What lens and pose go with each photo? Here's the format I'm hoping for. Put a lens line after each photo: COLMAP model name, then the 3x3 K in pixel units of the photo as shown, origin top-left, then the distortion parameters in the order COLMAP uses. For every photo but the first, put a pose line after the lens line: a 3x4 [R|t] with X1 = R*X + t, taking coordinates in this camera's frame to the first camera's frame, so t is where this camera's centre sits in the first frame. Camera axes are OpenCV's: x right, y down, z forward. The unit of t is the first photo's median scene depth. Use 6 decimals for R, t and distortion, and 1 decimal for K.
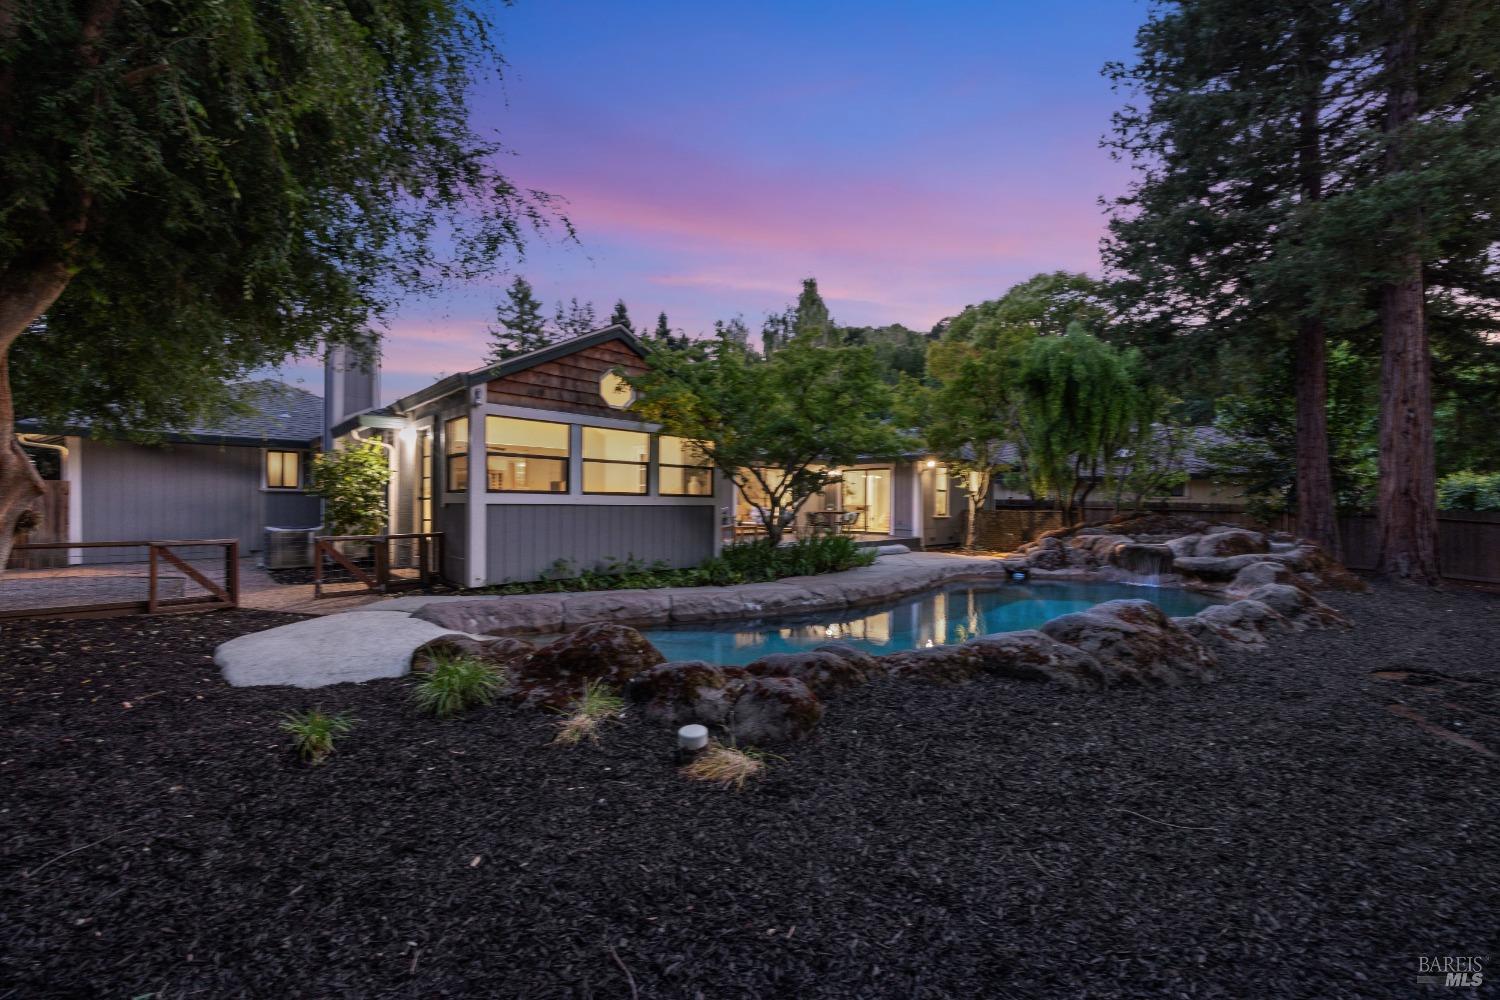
lens RADIAL K [[564.5, 0, 754.1], [0, 564.5, 504.4], [0, 0, 1]] dist [-0.002510, -0.000894]
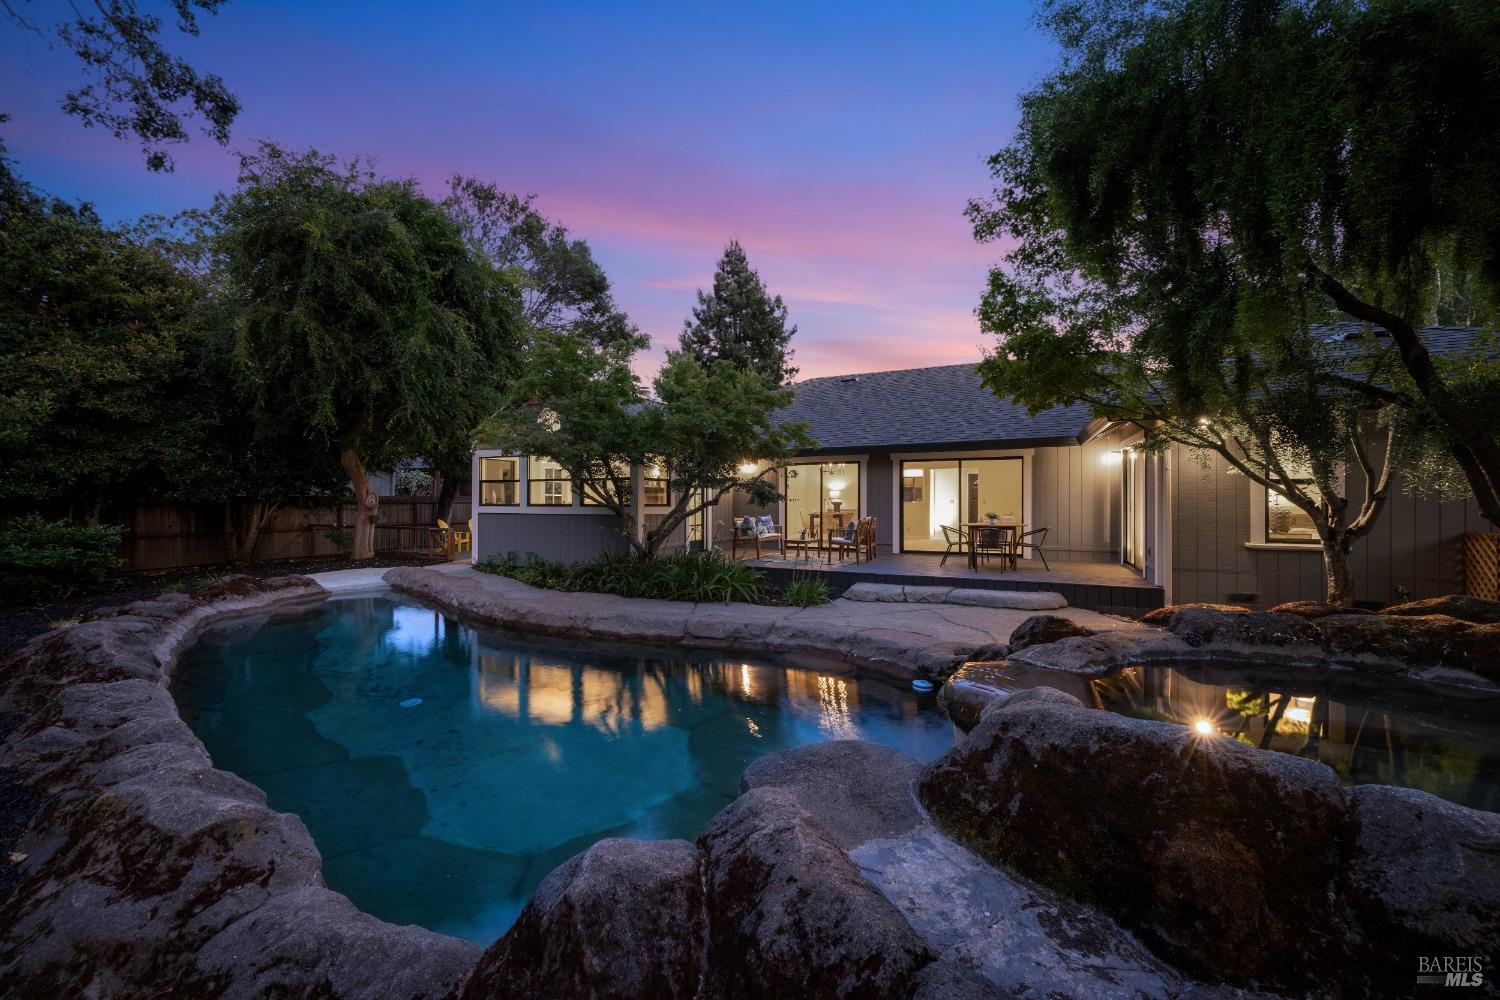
lens RADIAL K [[564.5, 0, 754.1], [0, 564.5, 504.4], [0, 0, 1]] dist [-0.002510, -0.000894]
pose [[0.355524, -0.005683, -0.934650, 0.897962], [0.002273, 0.999984, -0.005215, -0.010447], [0.934665, -0.000270, 0.355531, 0.793083]]
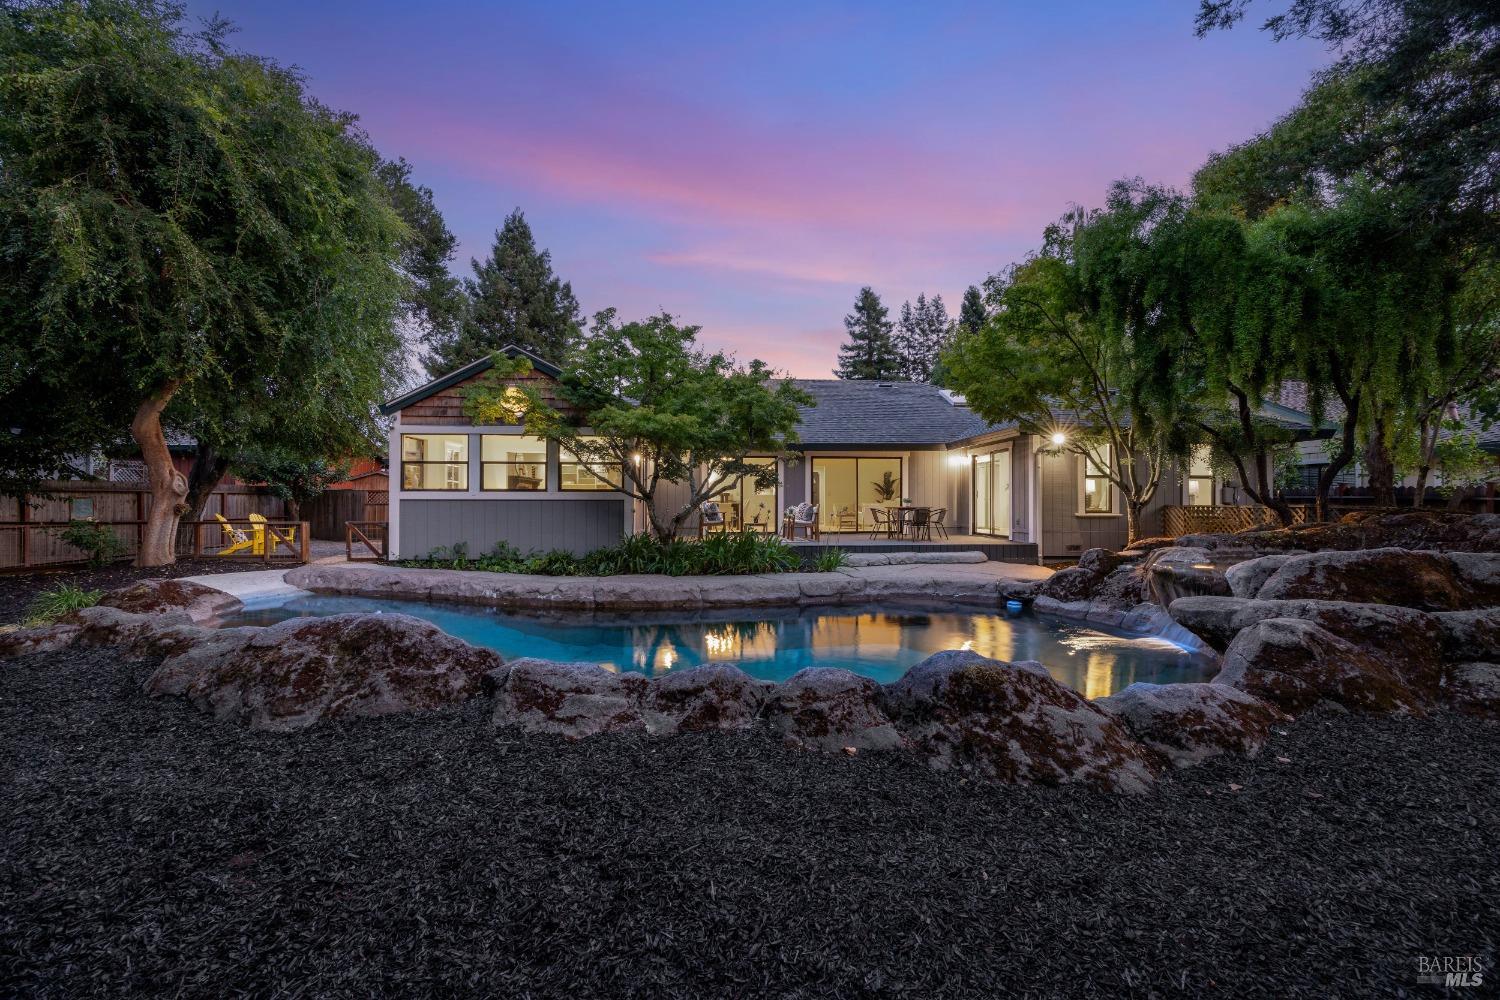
lens RADIAL K [[564.5, 0, 754.1], [0, 564.5, 504.4], [0, 0, 1]] dist [-0.002510, -0.000894]
pose [[0.763381, -0.006799, -0.645913, 0.717379], [0.006487, 0.999975, -0.002859, 0.013483], [0.645916, -0.002007, 0.763406, 0.350098]]
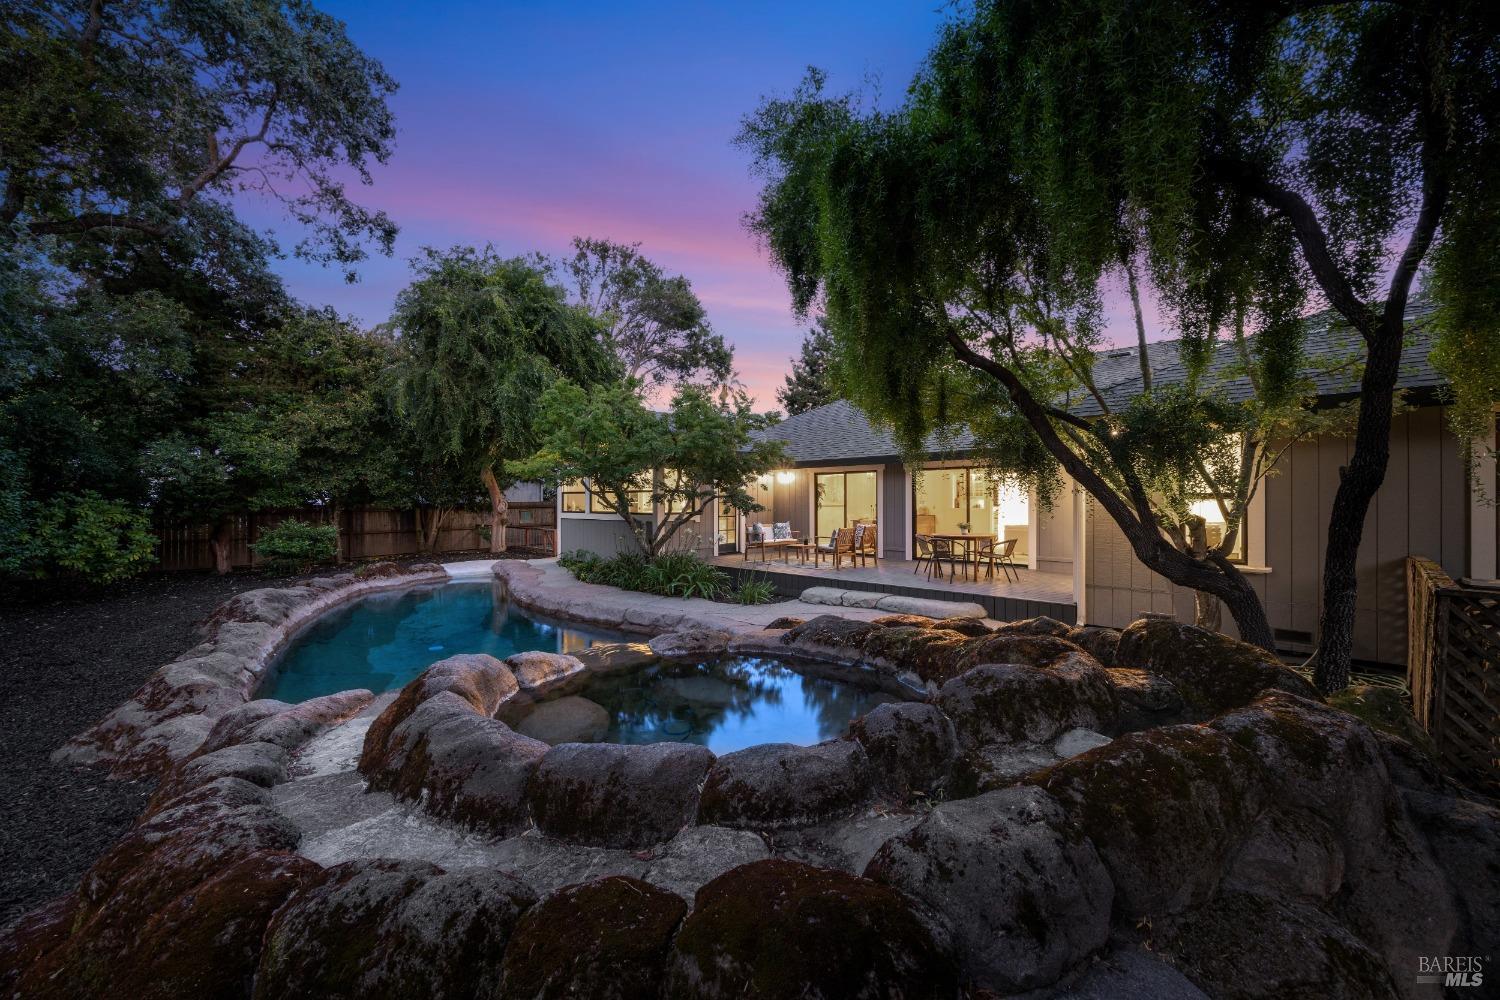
lens RADIAL K [[564.5, 0, 754.1], [0, 564.5, 504.4], [0, 0, 1]] dist [-0.002510, -0.000894]
pose [[0.052987, -0.003856, -0.998588, 1.077563], [0.002184, 0.999991, -0.003746, -0.027865], [0.998593, -0.001983, 0.052995, 1.079588]]
